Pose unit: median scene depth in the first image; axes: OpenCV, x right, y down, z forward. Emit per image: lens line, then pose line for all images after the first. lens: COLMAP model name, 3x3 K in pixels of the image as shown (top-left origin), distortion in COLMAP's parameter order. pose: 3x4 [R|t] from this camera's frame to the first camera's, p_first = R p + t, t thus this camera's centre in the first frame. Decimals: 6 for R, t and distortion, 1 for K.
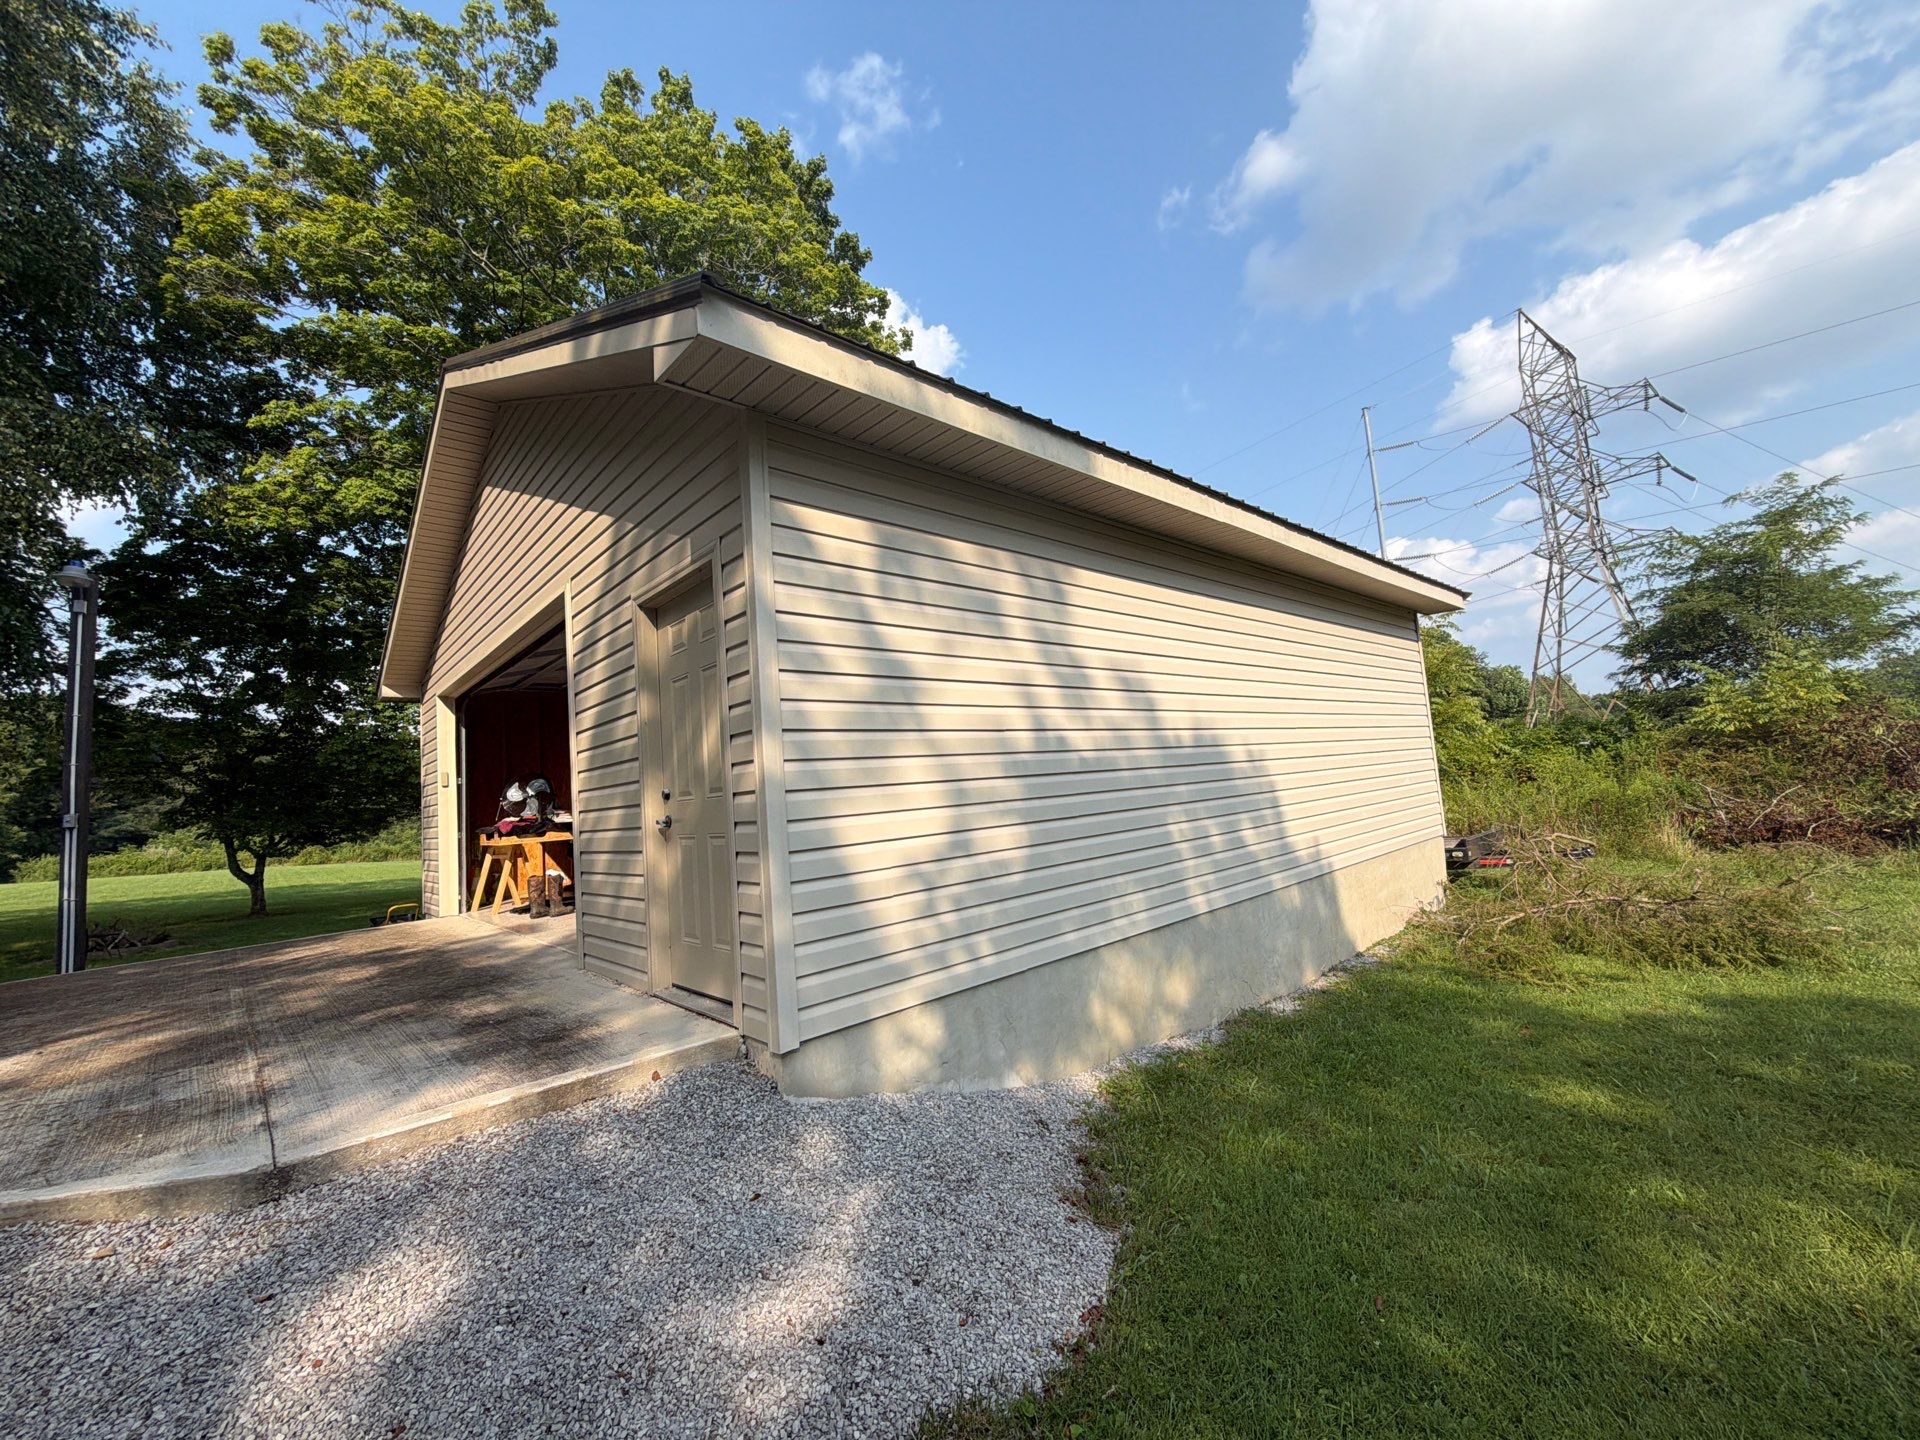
lens RADIAL K [[766.8, 0, 966.7], [0, 766.8, 720.1], [0, 0, 1]] dist [0.005941, -0.001548]
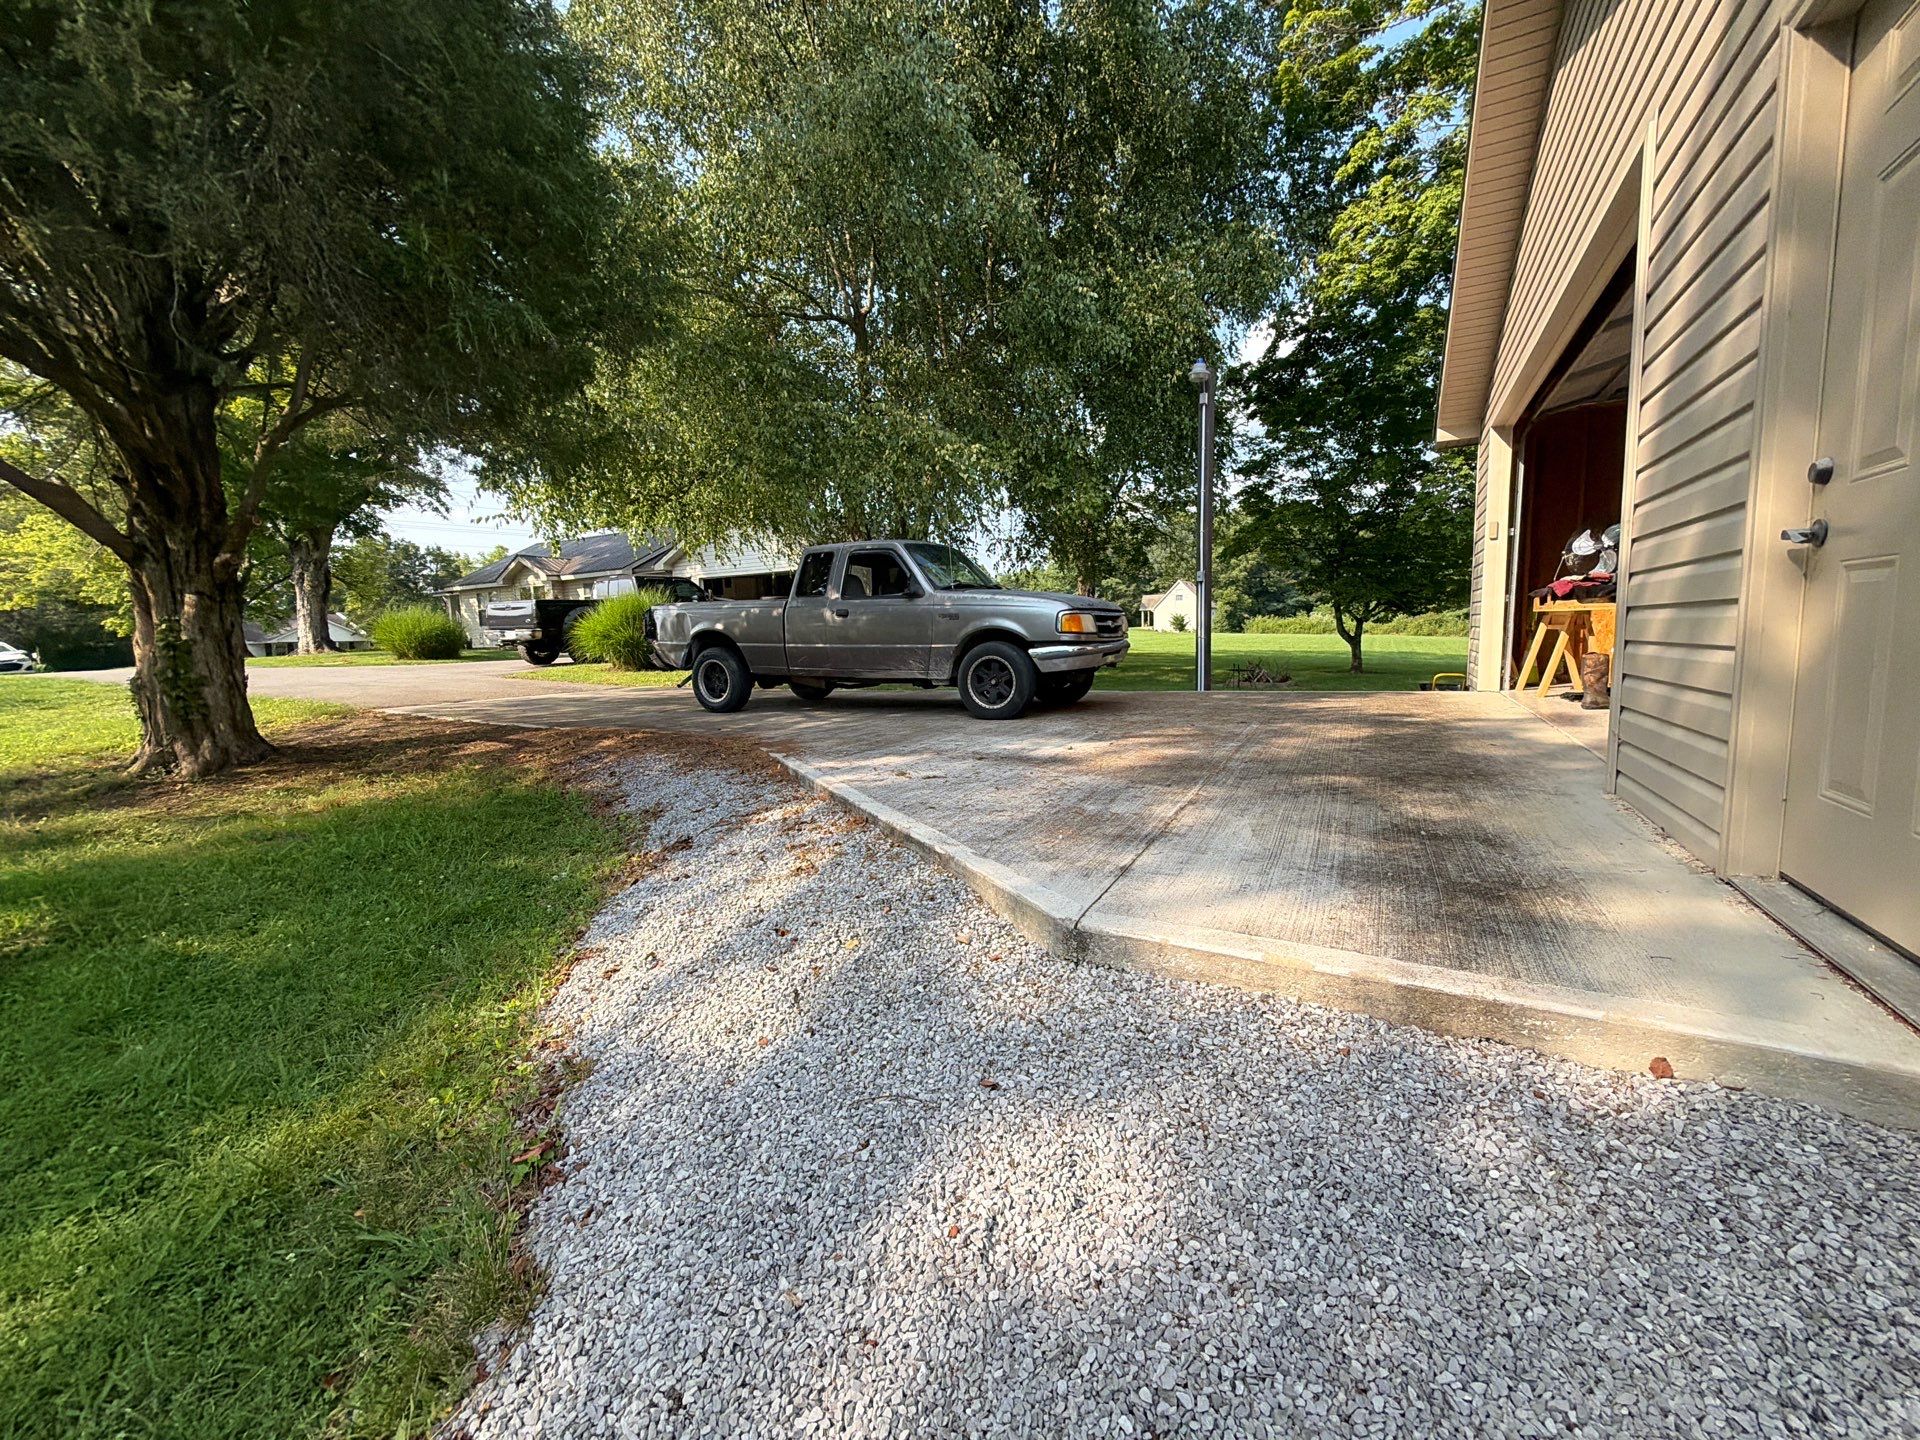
lens RADIAL K [[766.8, 0, 963.7], [0, 766.8, 714.9], [0, 0, 1]] dist [0.005941, -0.001548]
pose [[0.320311, 0.168808, -0.932151, -0.109953], [0.091892, 0.973818, 0.207930, 0.095390], [0.942845, -0.152260, 0.296412, 0.376174]]
